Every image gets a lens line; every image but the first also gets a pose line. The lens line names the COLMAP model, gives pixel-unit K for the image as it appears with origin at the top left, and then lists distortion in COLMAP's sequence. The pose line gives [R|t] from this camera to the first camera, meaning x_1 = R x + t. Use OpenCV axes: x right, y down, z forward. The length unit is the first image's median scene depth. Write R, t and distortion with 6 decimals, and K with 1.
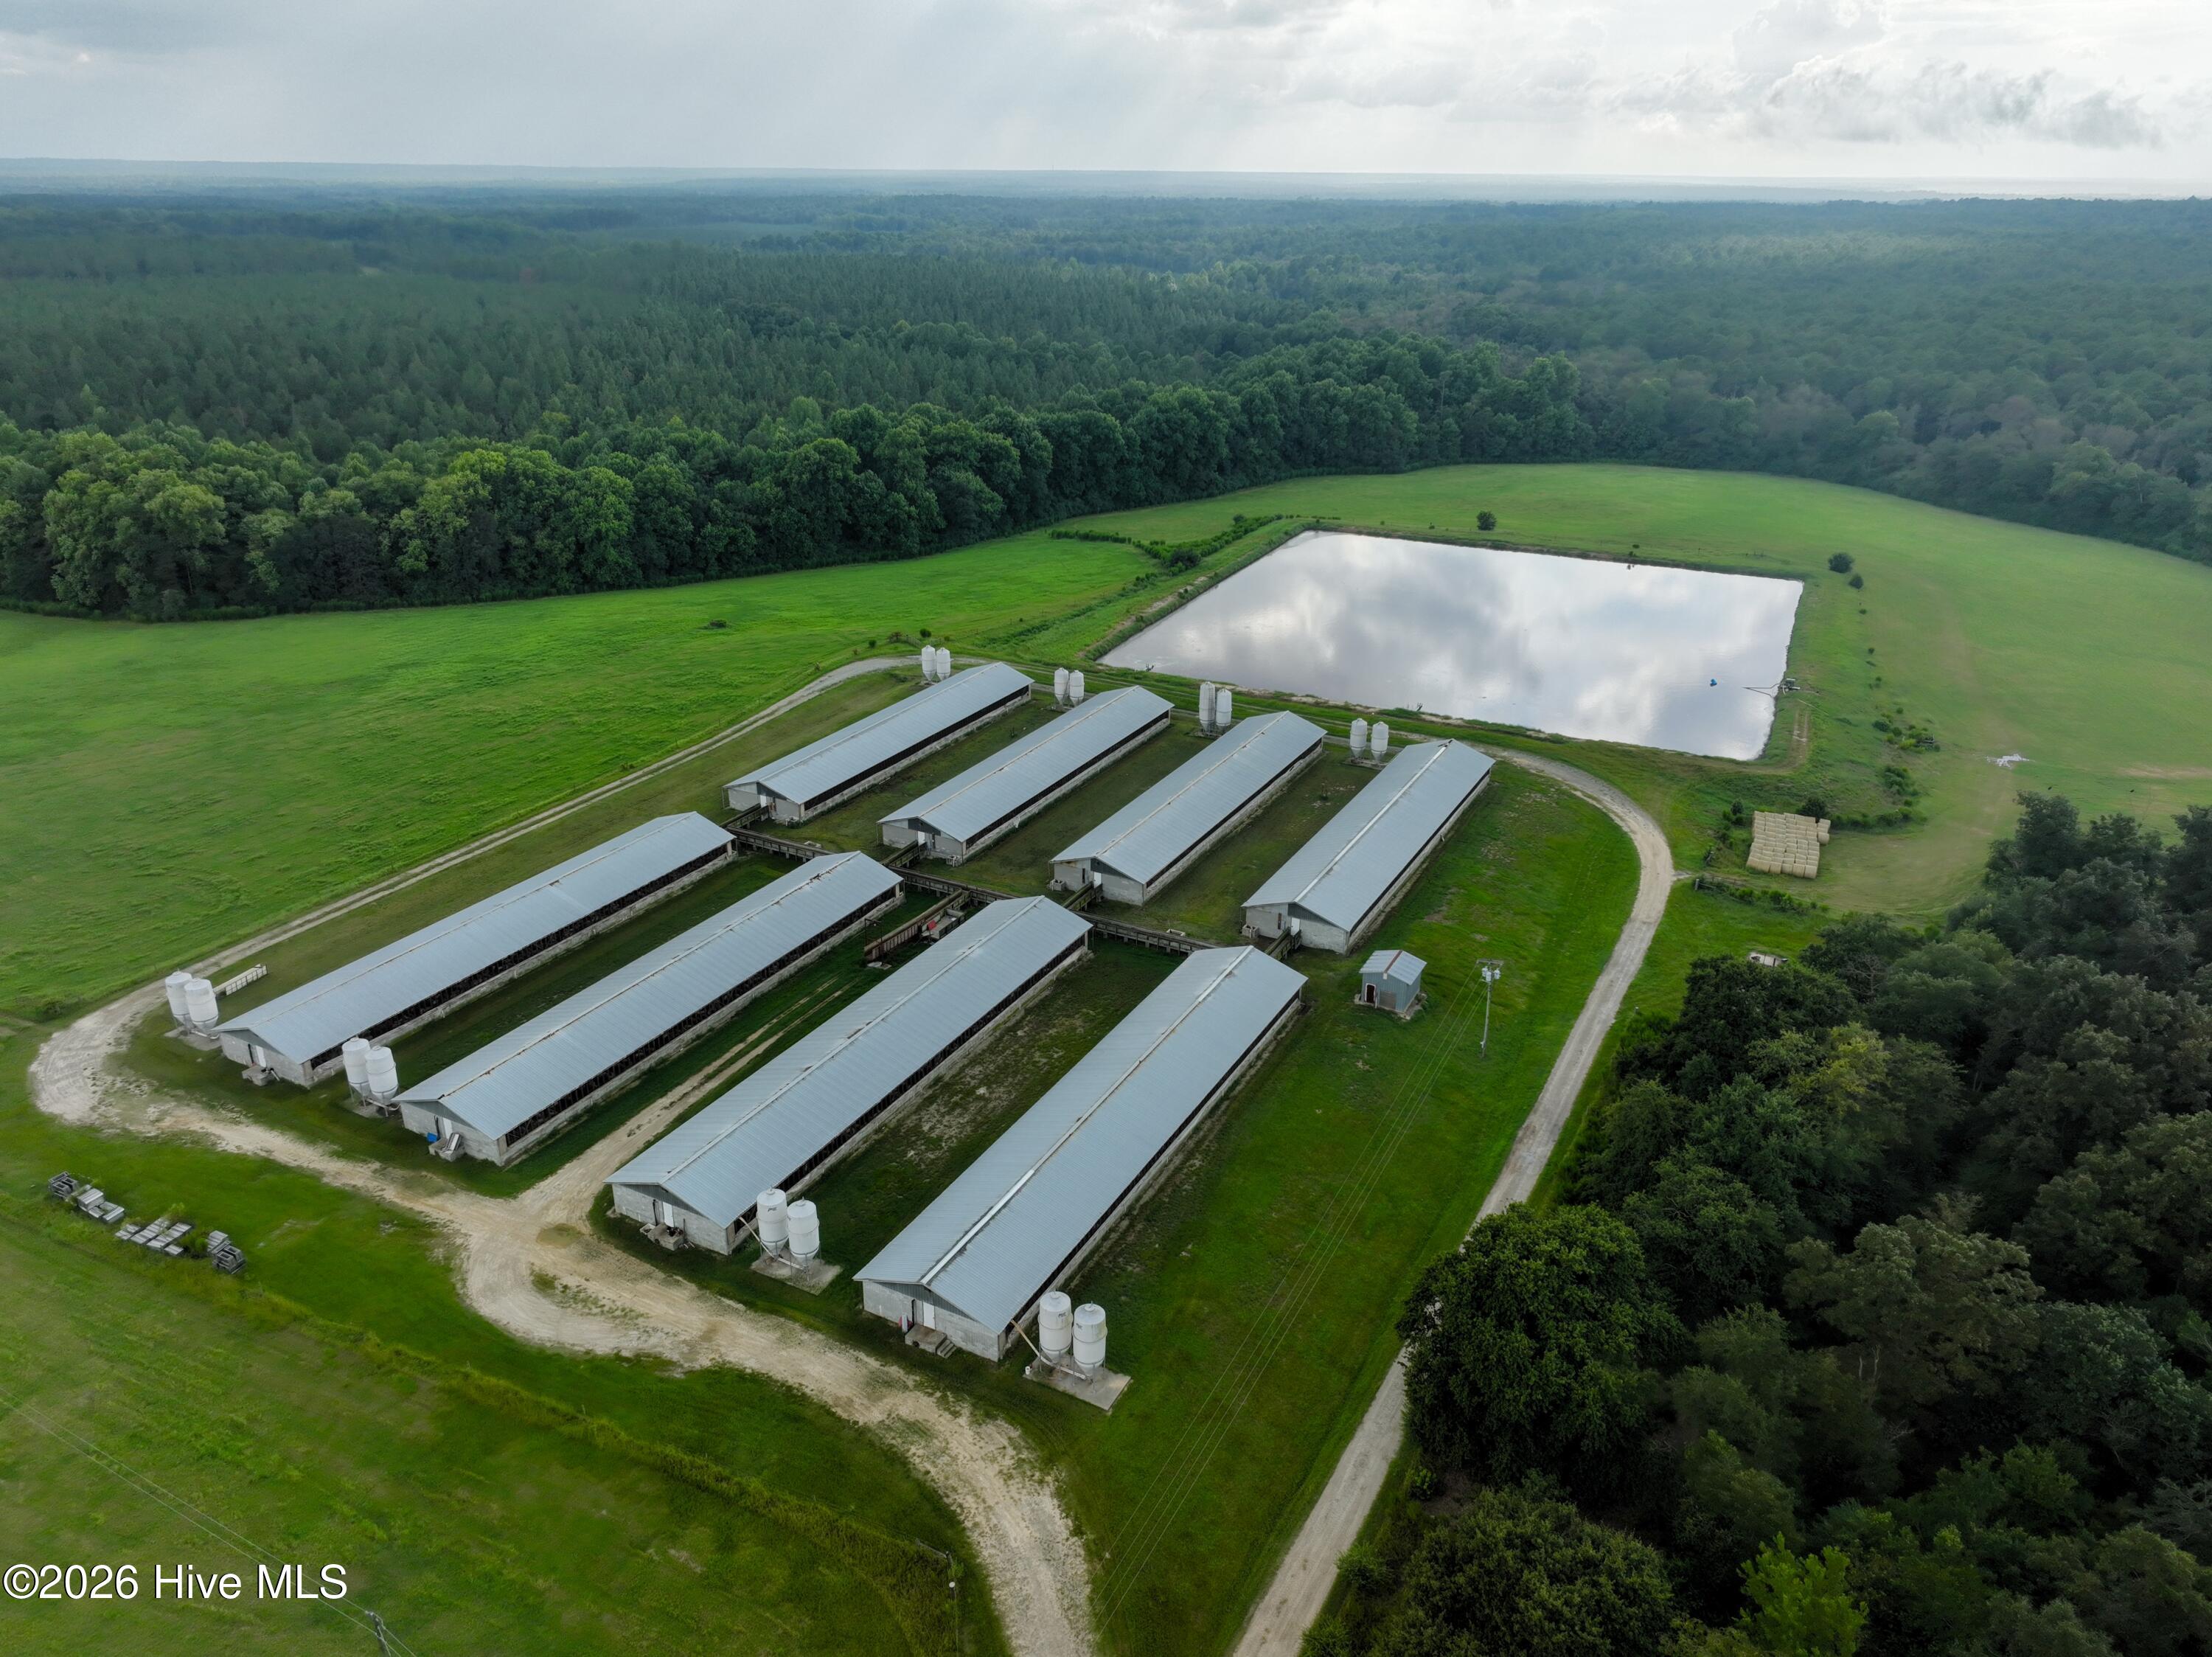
lens RADIAL K [[1554.5, 0, 1116.6], [0, 1554.5, 830.2], [0, 0, 1]] dist [-0.005248, 0.022451]
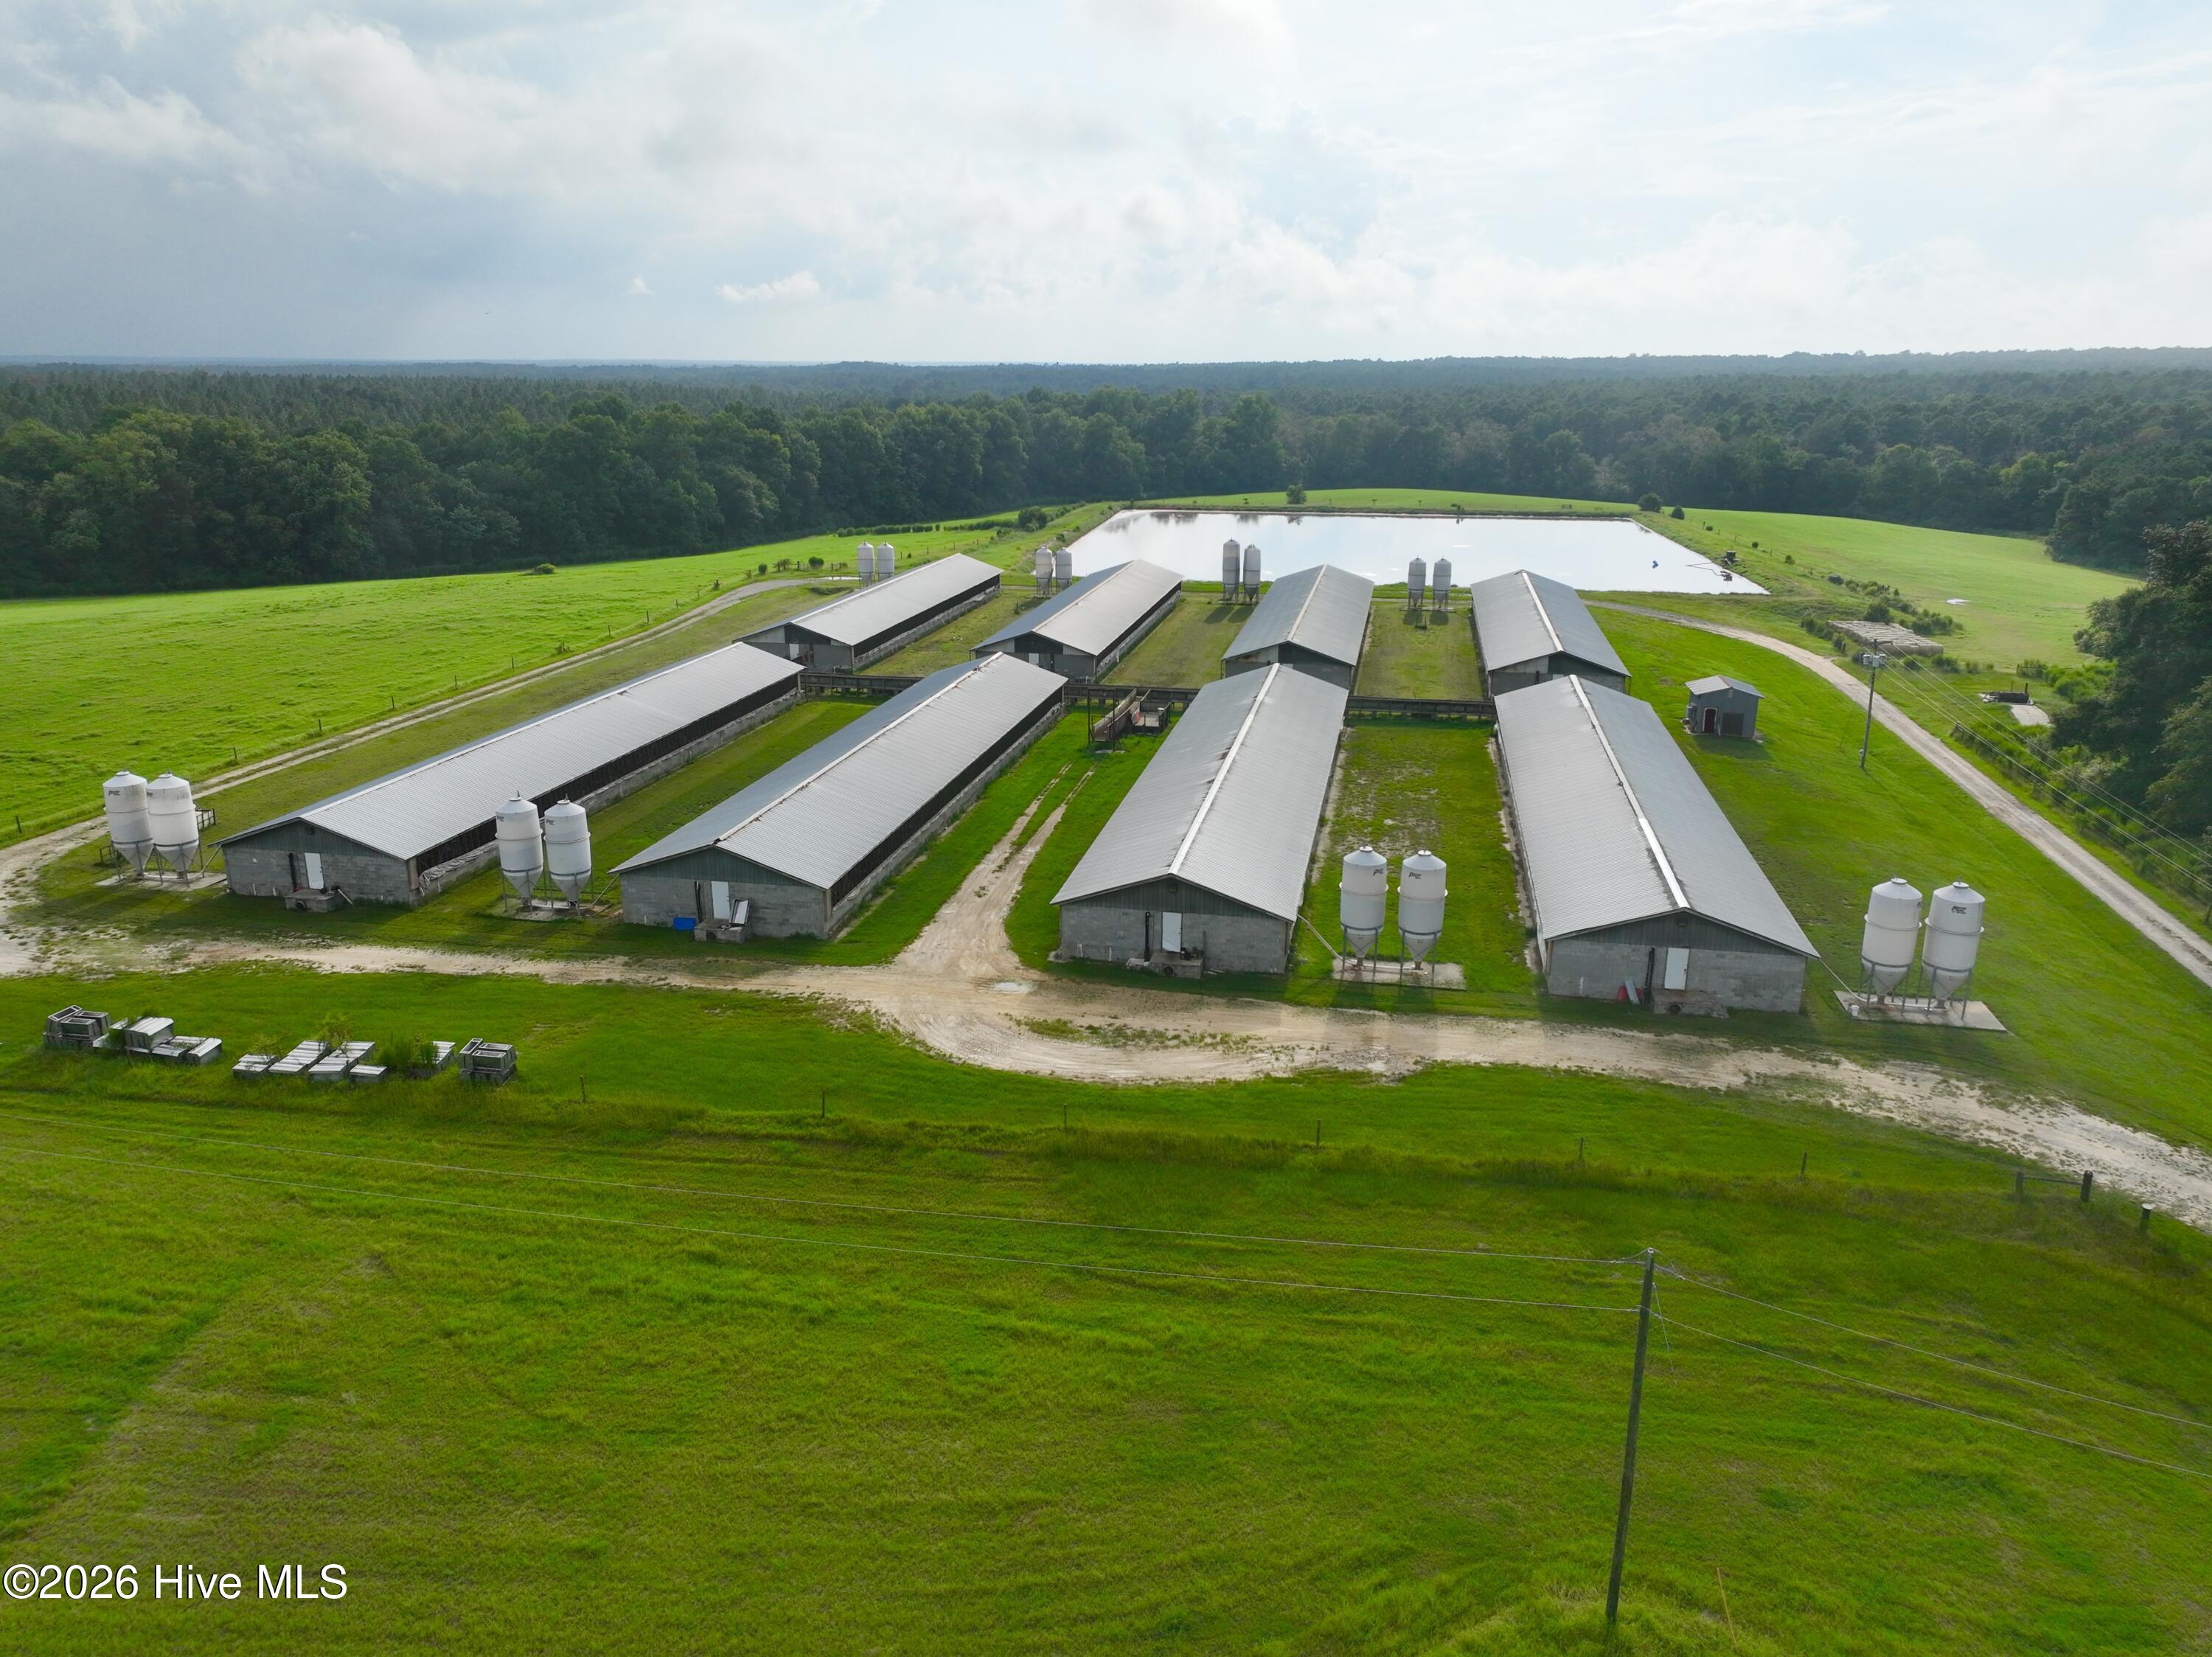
lens RADIAL K [[1554.5, 0, 1112.4], [0, 1554.5, 838.4], [0, 0, 1]] dist [-0.005248, 0.022451]
pose [[0.956917, -0.091042, 0.275721, -0.401743], [0.120224, 0.988584, -0.090822, 0.218174], [-0.264305, 0.120057, 0.956937, 0.316246]]
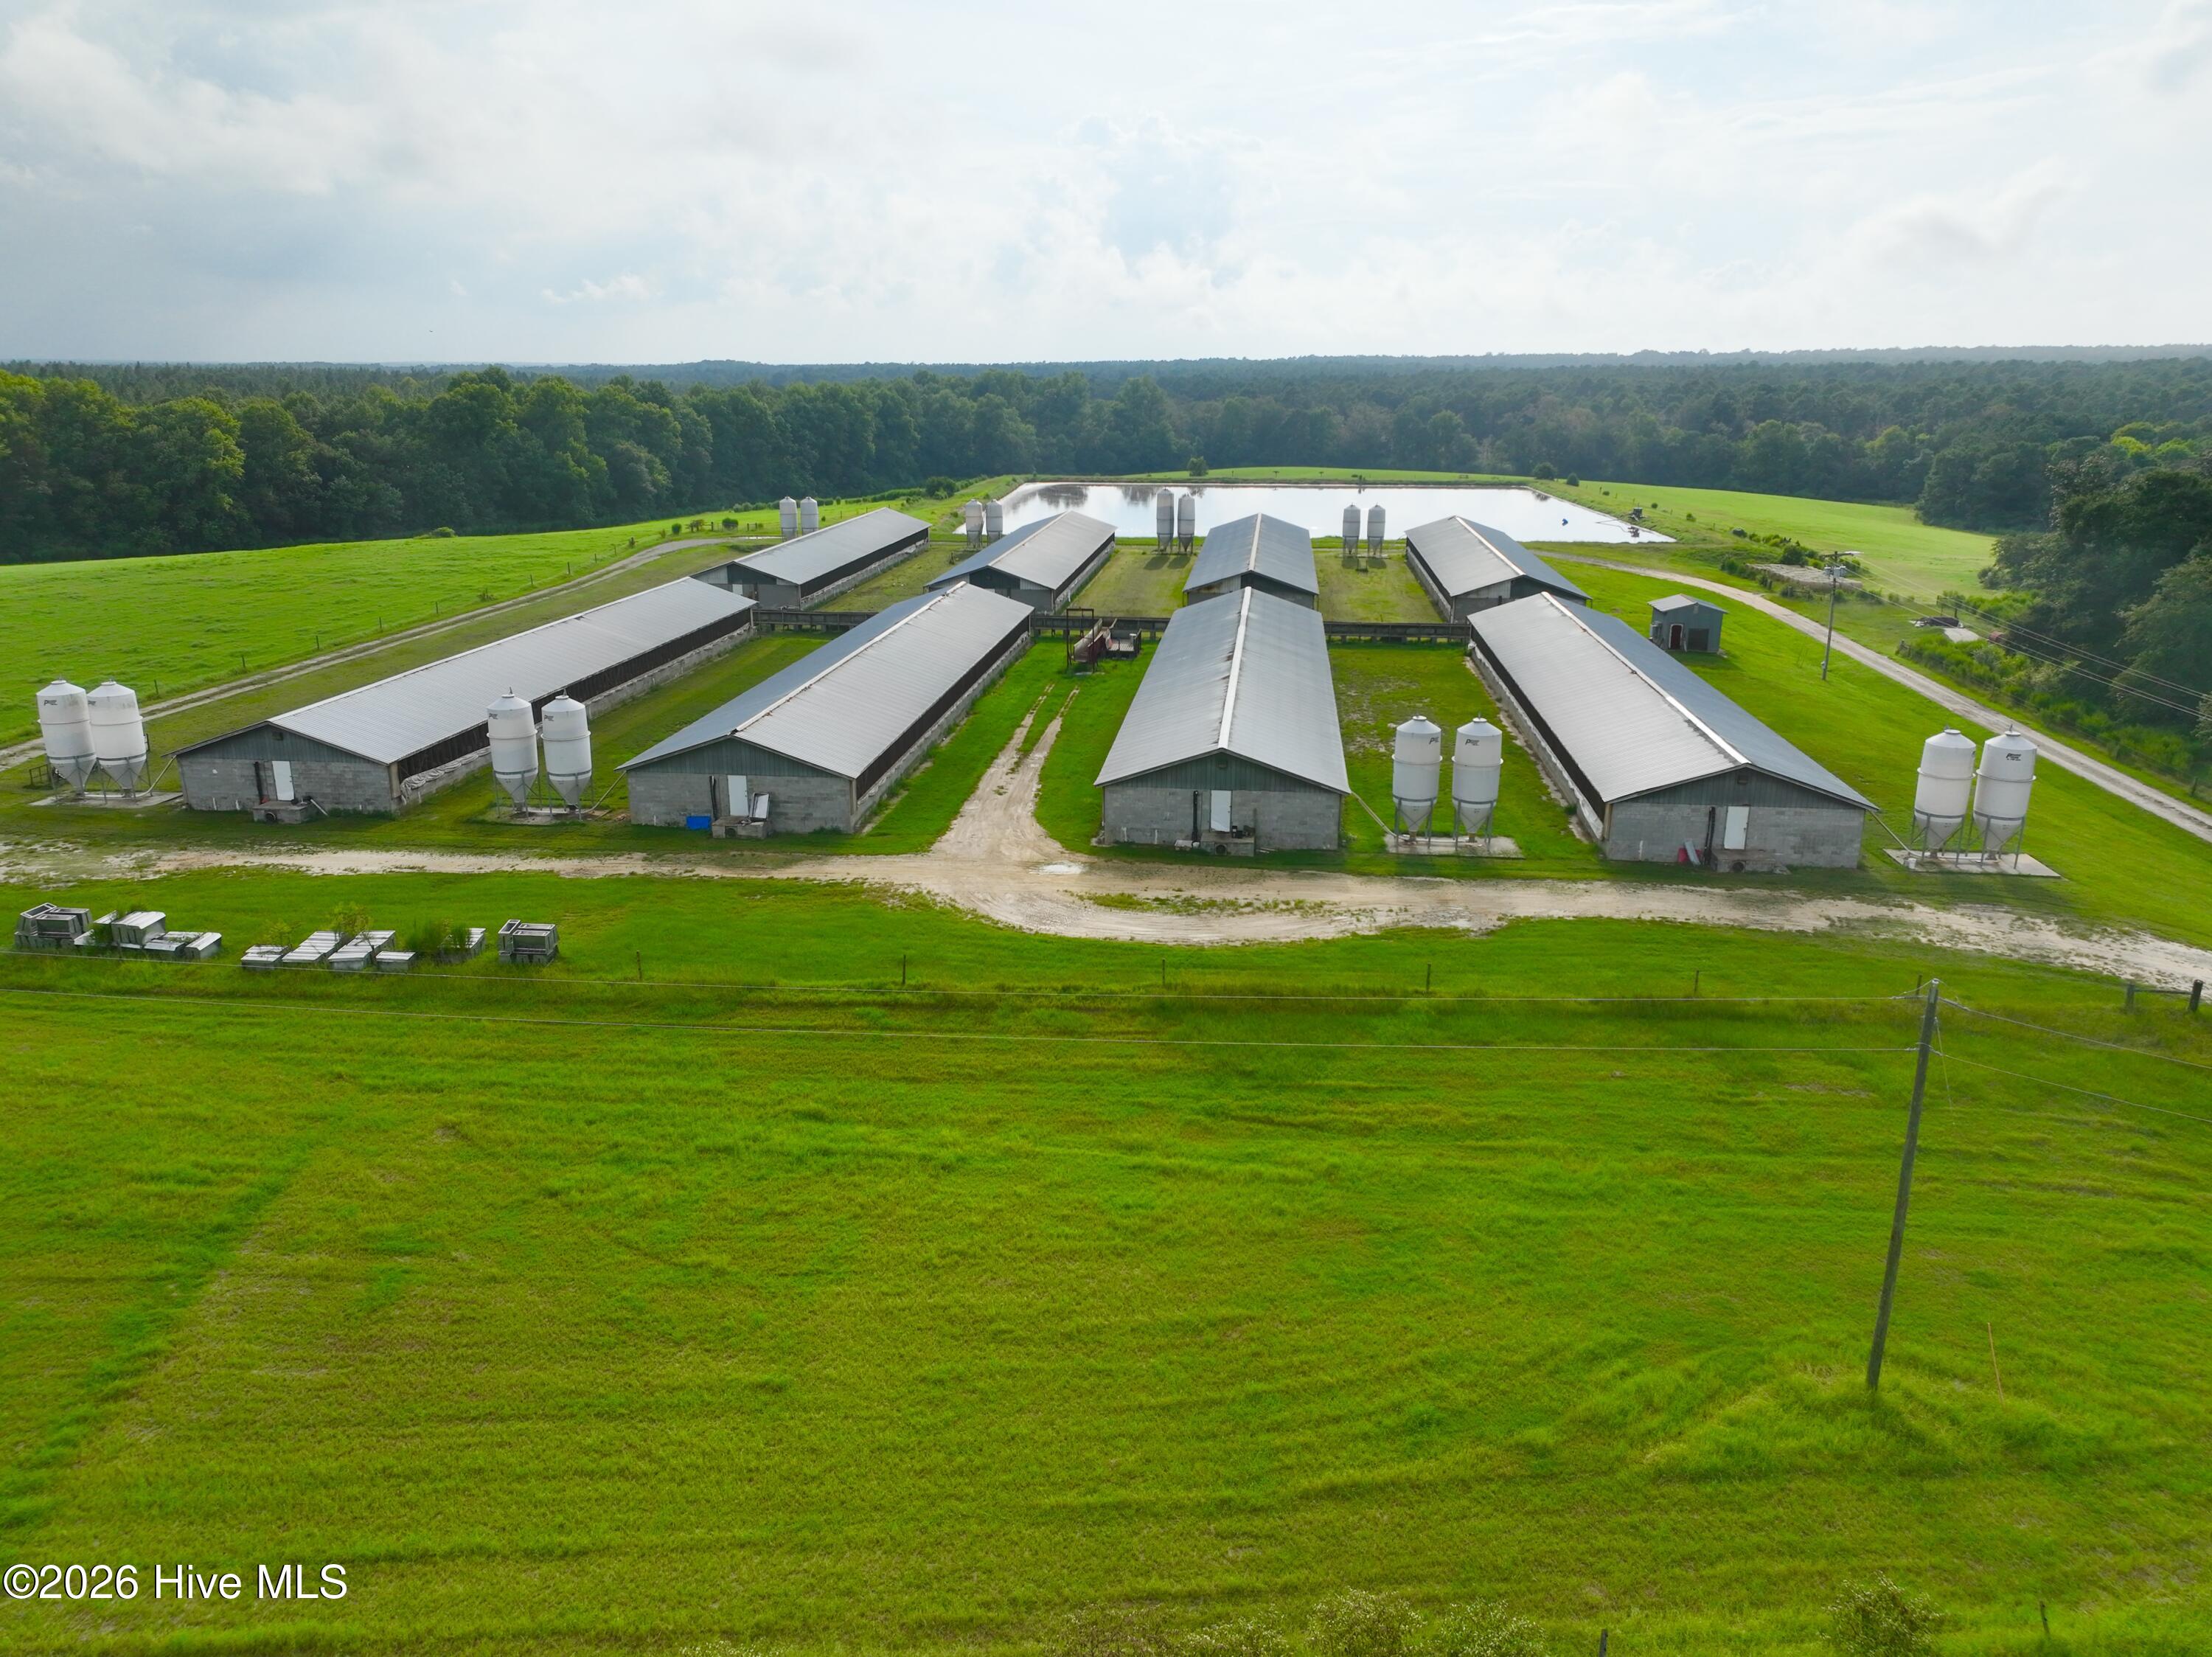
lens RADIAL K [[1554.5, 0, 1111.9], [0, 1554.5, 836.7], [0, 0, 1]] dist [-0.005248, 0.022451]
pose [[0.928841, -0.114858, 0.352223, -0.454409], [0.153199, 0.984713, -0.082887, 0.249705], [-0.337318, 0.130949, 0.932239, 0.357462]]
